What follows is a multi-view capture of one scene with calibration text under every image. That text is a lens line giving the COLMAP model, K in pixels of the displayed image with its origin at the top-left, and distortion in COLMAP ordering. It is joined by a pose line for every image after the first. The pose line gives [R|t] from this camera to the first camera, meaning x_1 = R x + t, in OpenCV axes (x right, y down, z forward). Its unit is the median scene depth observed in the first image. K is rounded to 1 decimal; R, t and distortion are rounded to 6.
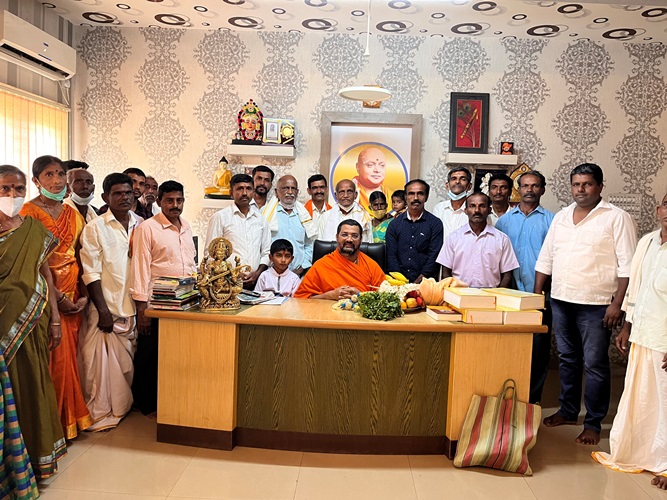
lens RADIAL K [[529.7, 0, 333.5], [0, 529.7, 250.0], [0, 0, 1]] dist [0.054396, -0.084393]
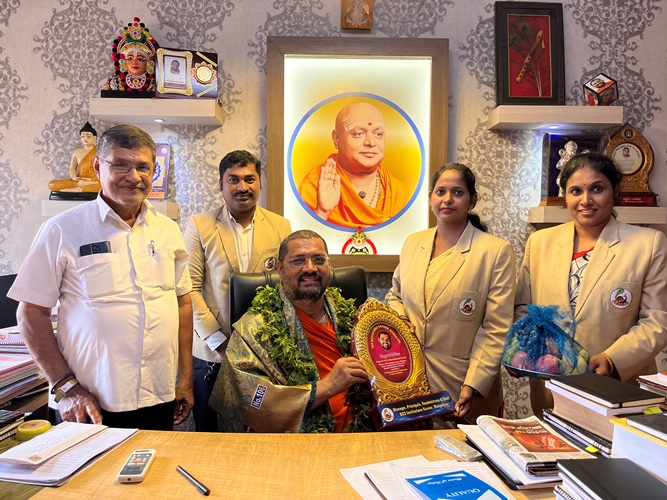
lens RADIAL K [[529.7, 0, 333.5], [0, 529.7, 250.0], [0, 0, 1]] dist [0.054396, -0.084393]
pose [[0.998718, -0.030603, 0.040332, 0.017995], [0.032175, 0.998724, -0.038925, -0.016712], [-0.039089, 0.040173, 0.998428, 0.452633]]
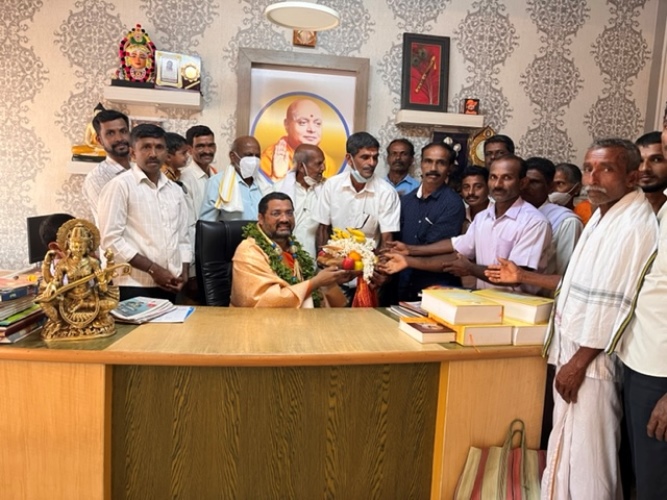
lens RADIAL K [[529.7, 0, 333.5], [0, 529.7, 250.0], [0, 0, 1]] dist [0.054396, -0.084393]
pose [[0.985491, -0.007054, 0.169583, -0.018963], [-0.000870, 0.998913, 0.046610, -0.010938], [-0.169727, -0.046082, 0.984413, 0.224854]]
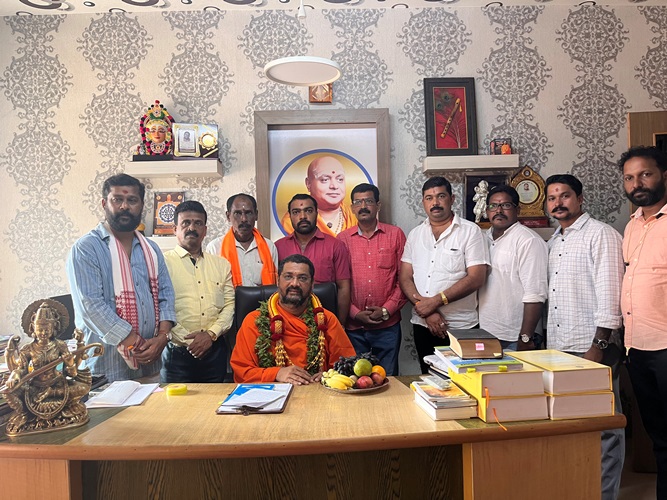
lens RADIAL K [[529.7, 0, 333.5], [0, 529.7, 250.0], [0, 0, 1]] dist [0.054396, -0.084393]
pose [[0.997236, -0.062894, 0.039548, 0.047117], [0.065384, 0.995728, -0.065204, -0.012130], [-0.035278, 0.067610, 0.997088, 0.266177]]
